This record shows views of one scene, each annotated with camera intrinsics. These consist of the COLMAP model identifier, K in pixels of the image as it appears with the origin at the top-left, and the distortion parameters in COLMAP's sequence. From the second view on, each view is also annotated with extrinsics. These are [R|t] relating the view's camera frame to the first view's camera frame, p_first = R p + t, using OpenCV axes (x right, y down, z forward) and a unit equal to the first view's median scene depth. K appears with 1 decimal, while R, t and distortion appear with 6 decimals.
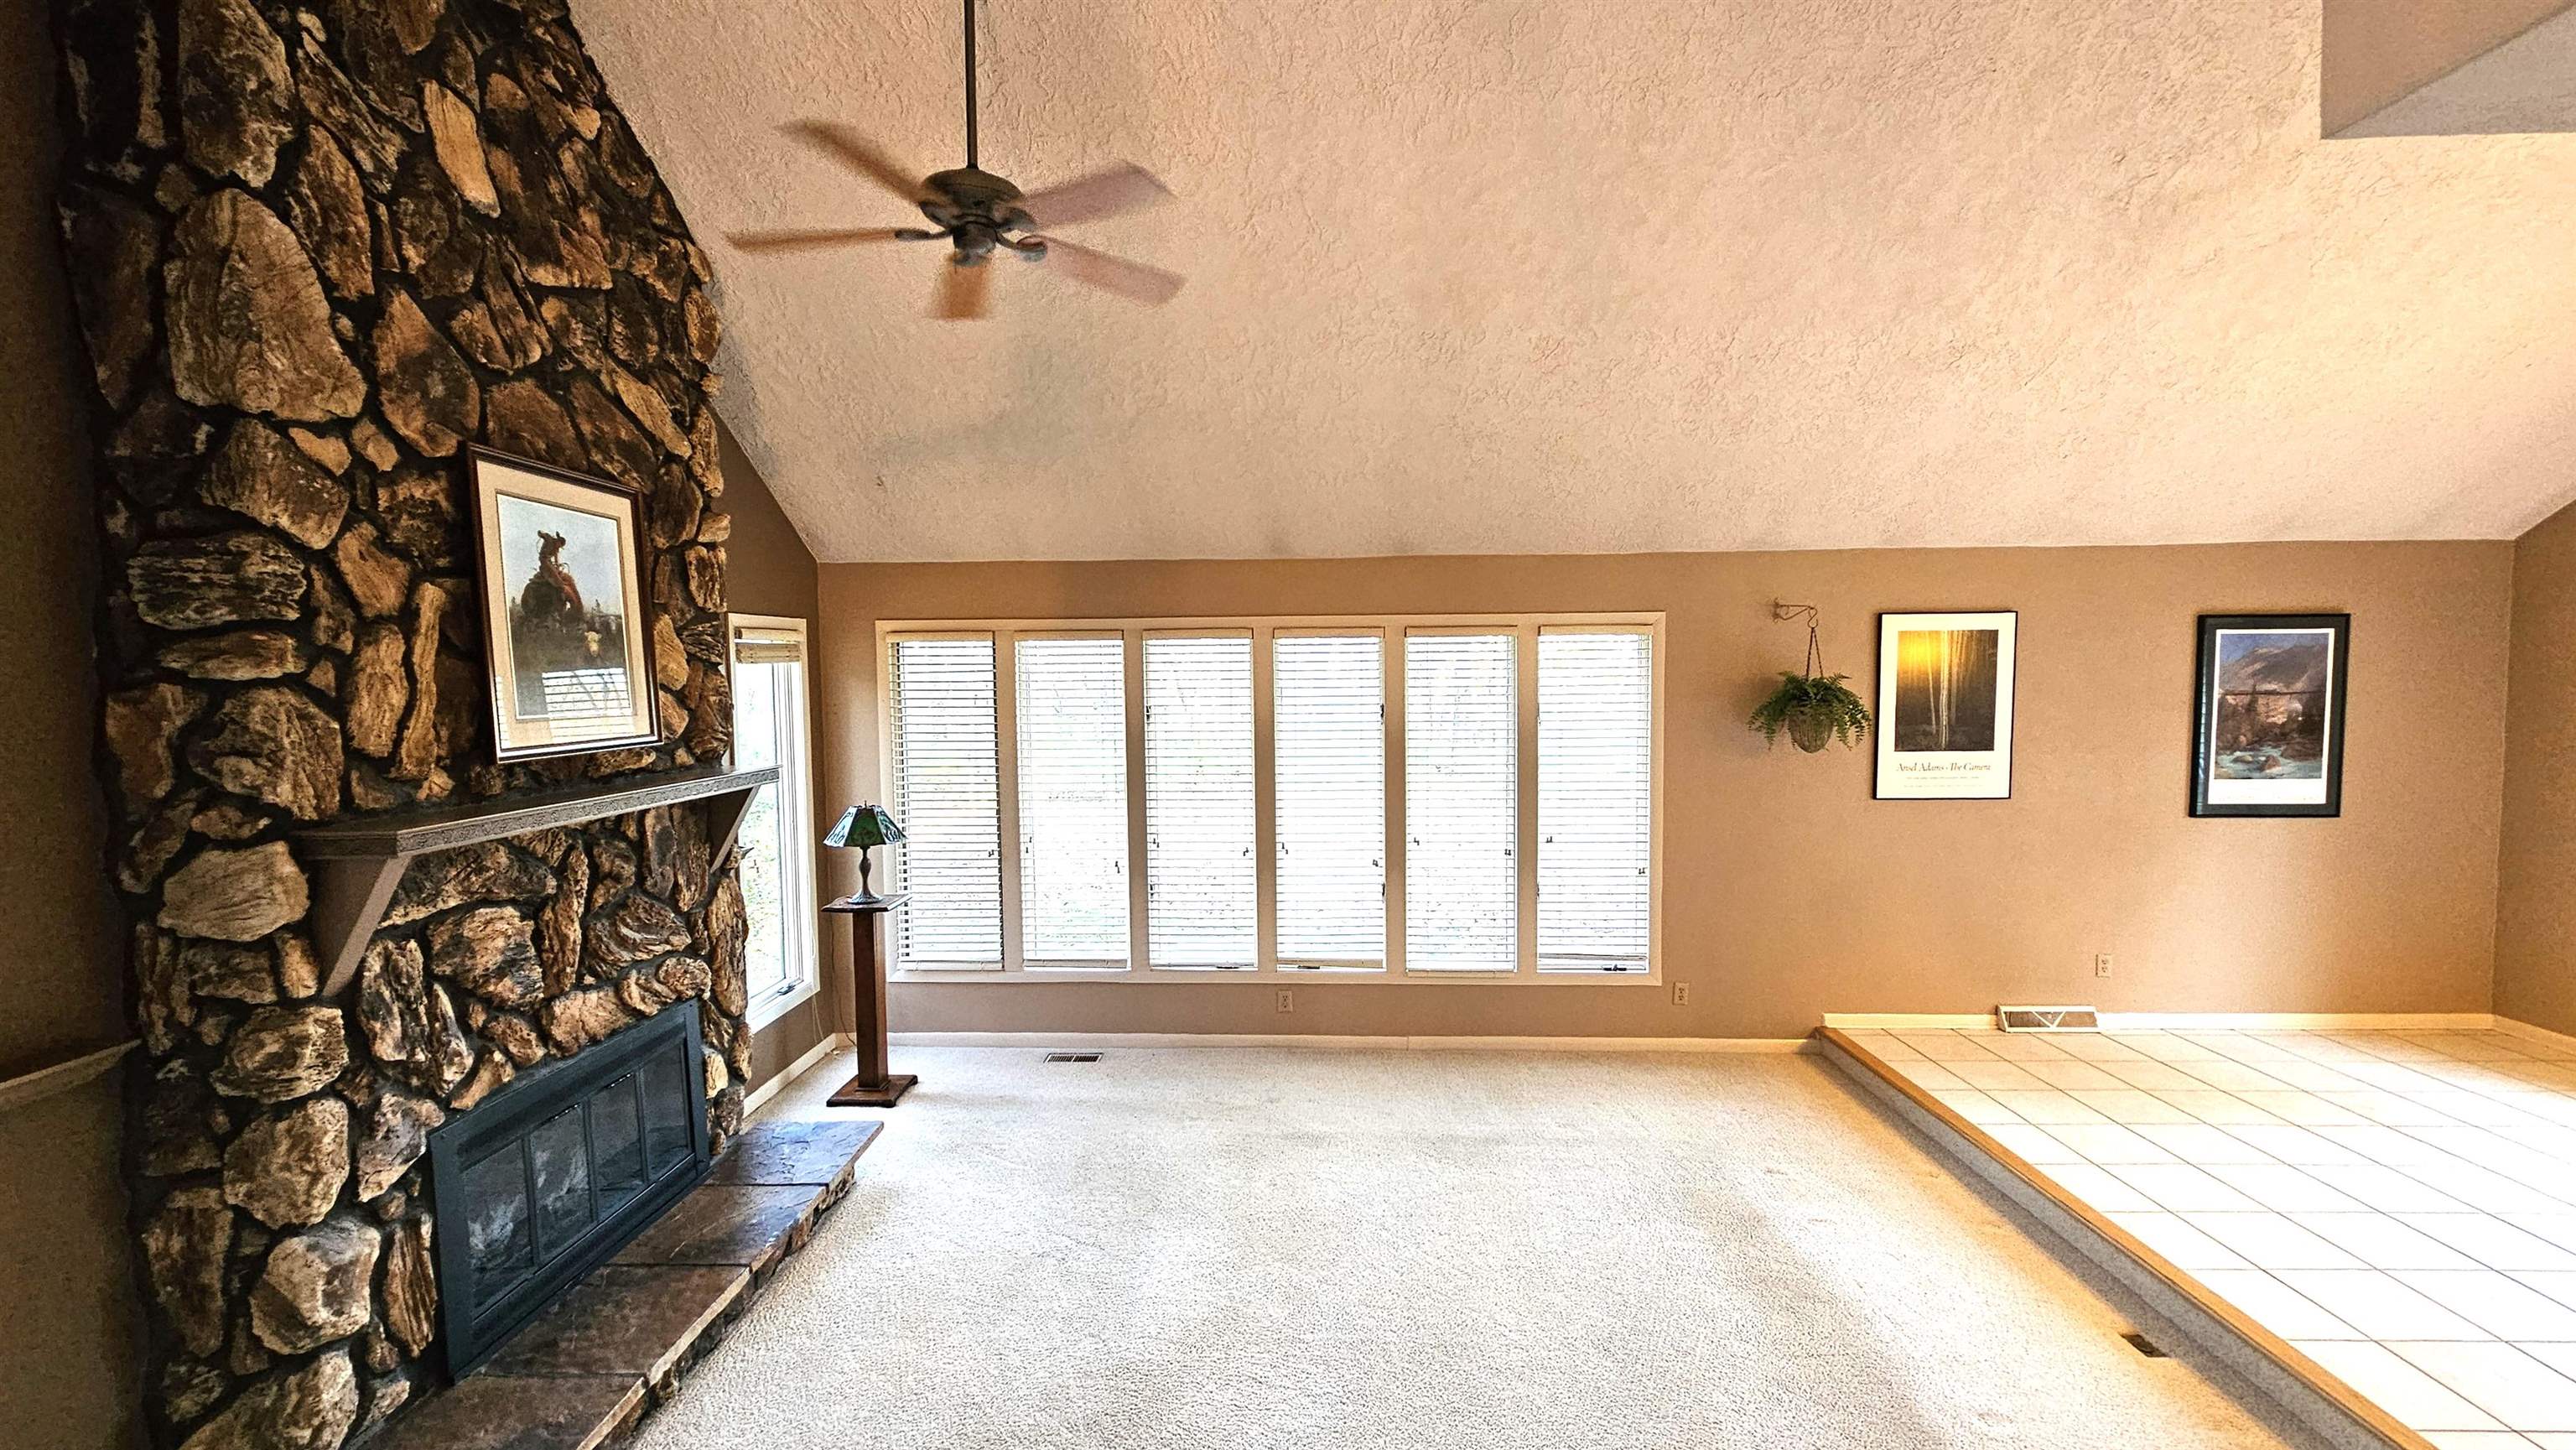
lens RADIAL K [[1060.5, 0, 1277.9], [0, 1060.5, 725.2], [0, 0, 1]] dist [0.007488, -0.000038]
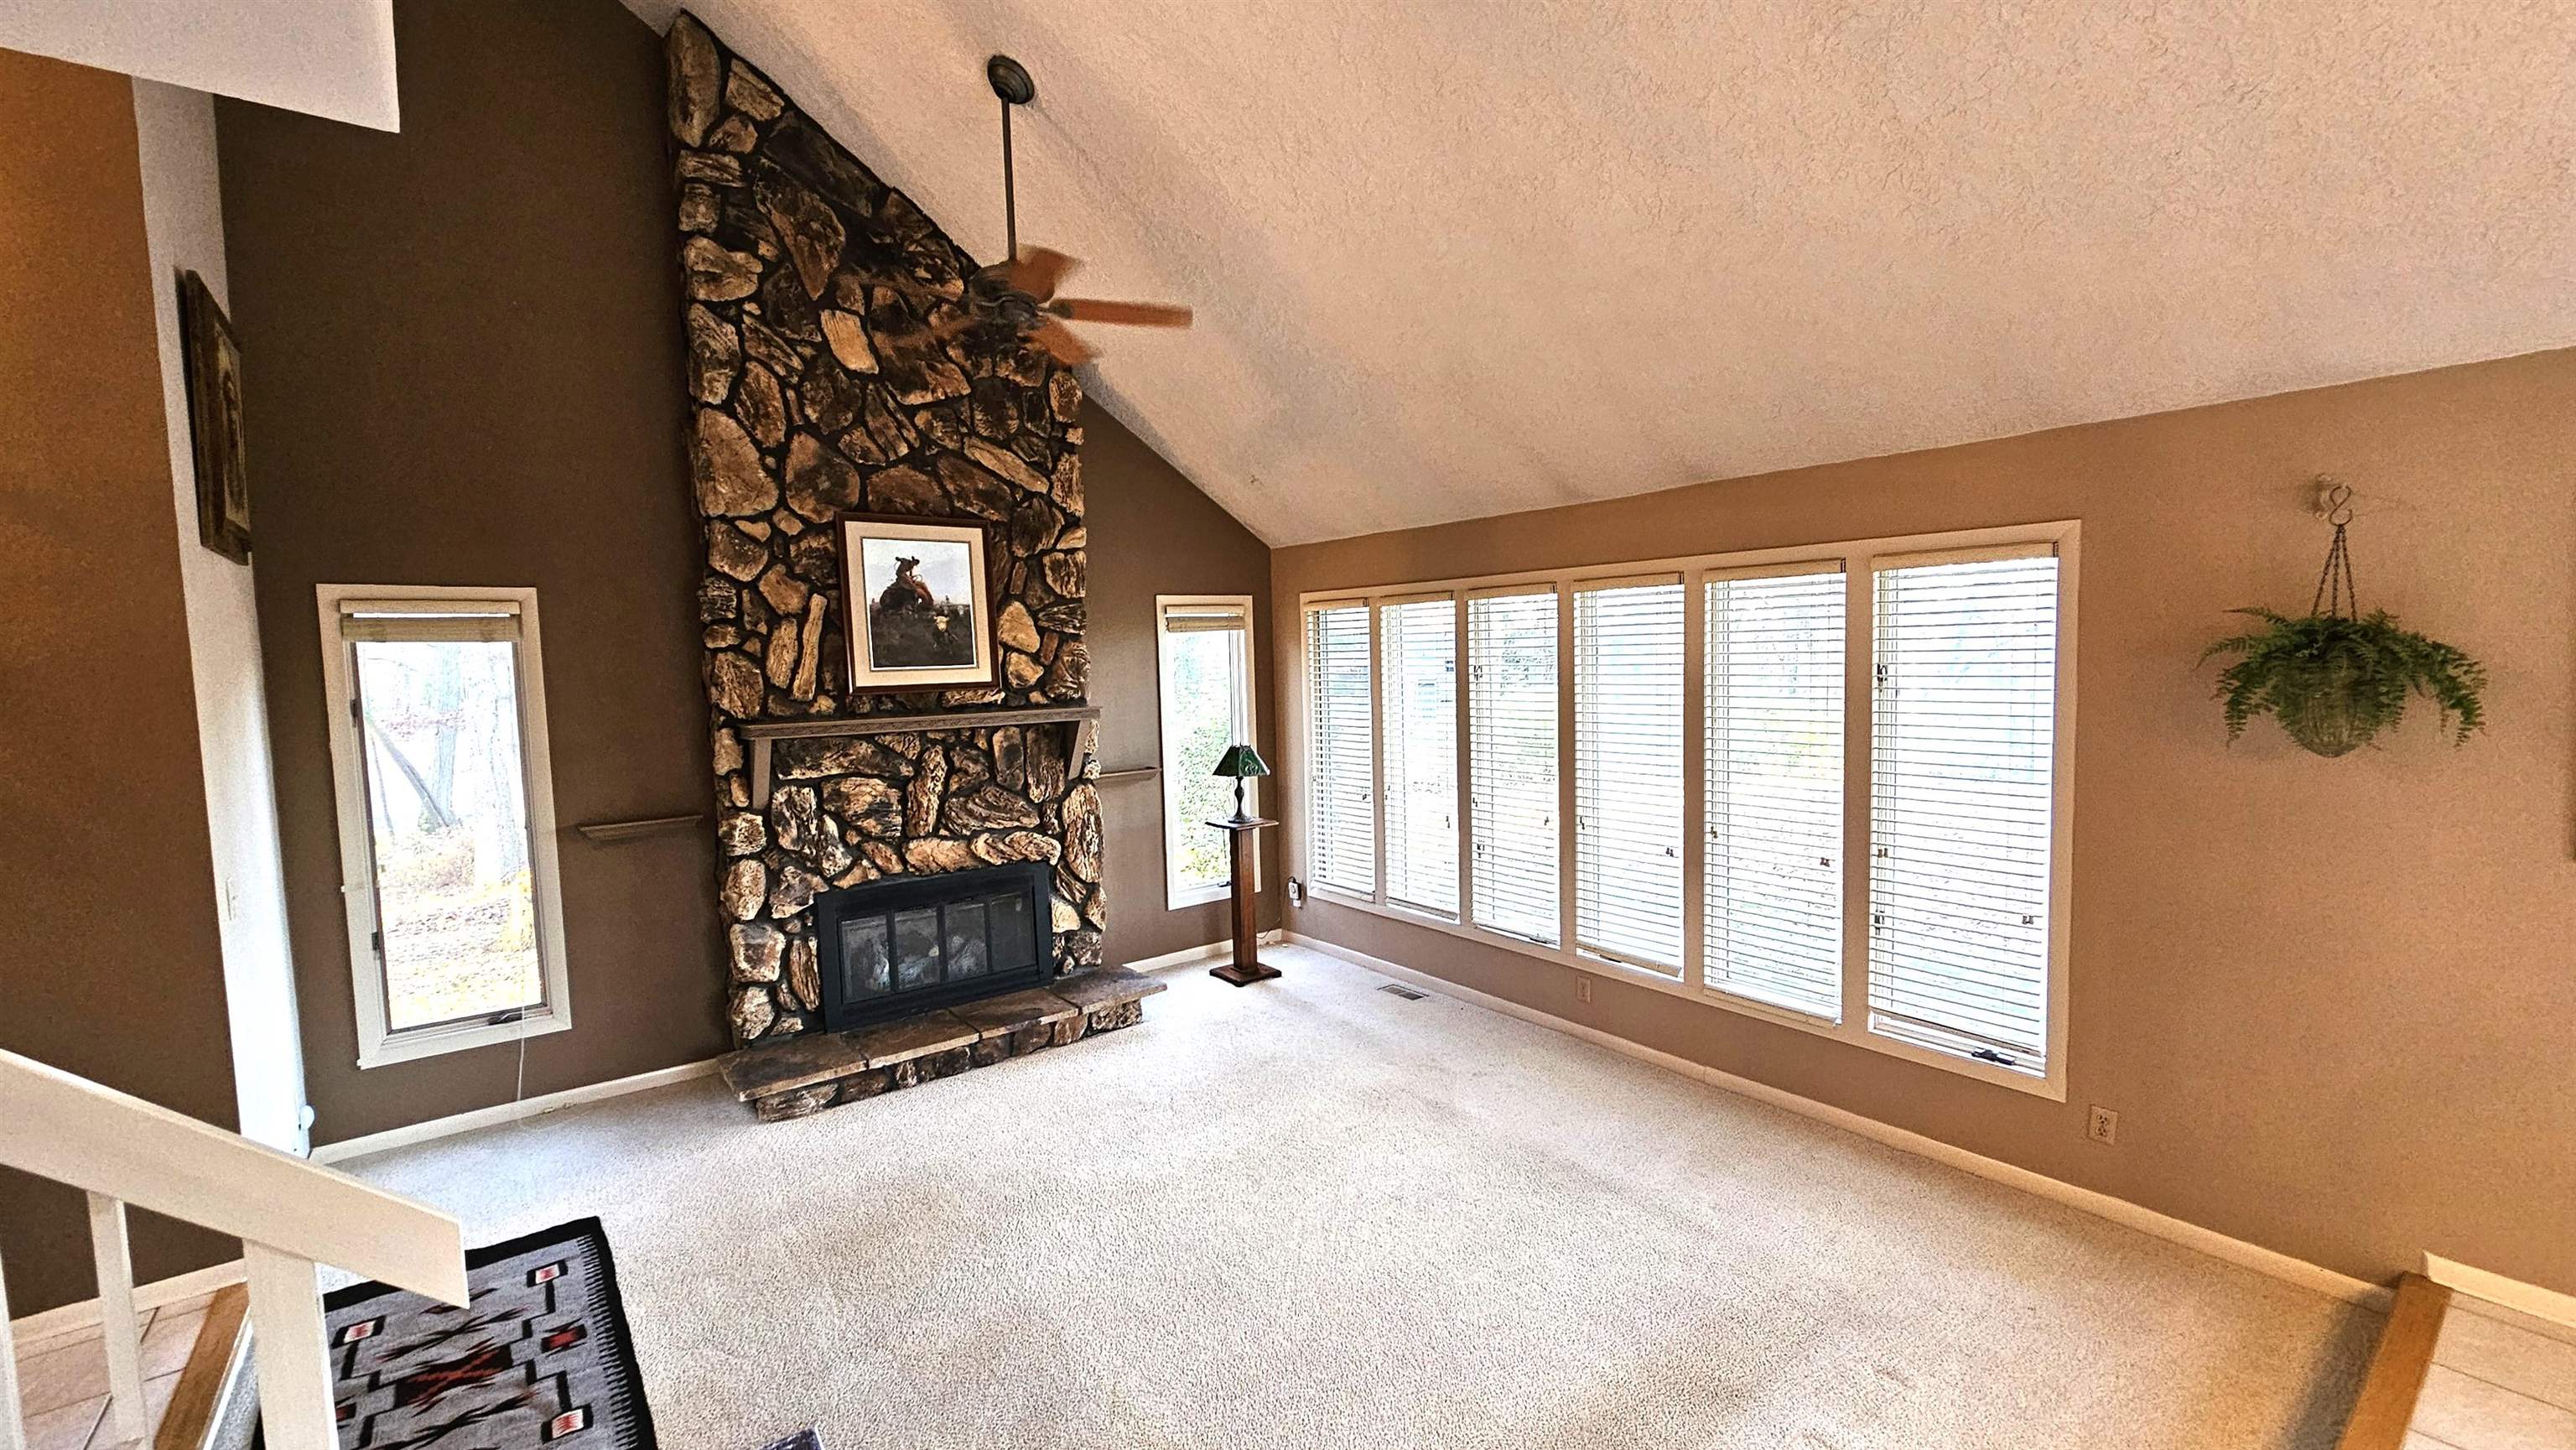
lens RADIAL K [[1060.5, 0, 1279.2], [0, 1060.5, 731.7], [0, 0, 1]] dist [0.007488, -0.000038]
pose [[0.634951, 0.051597, -0.770828, 0.906574], [-0.019946, 0.998529, 0.050408, -0.004826], [0.772295, -0.016632, 0.635046, 0.372009]]
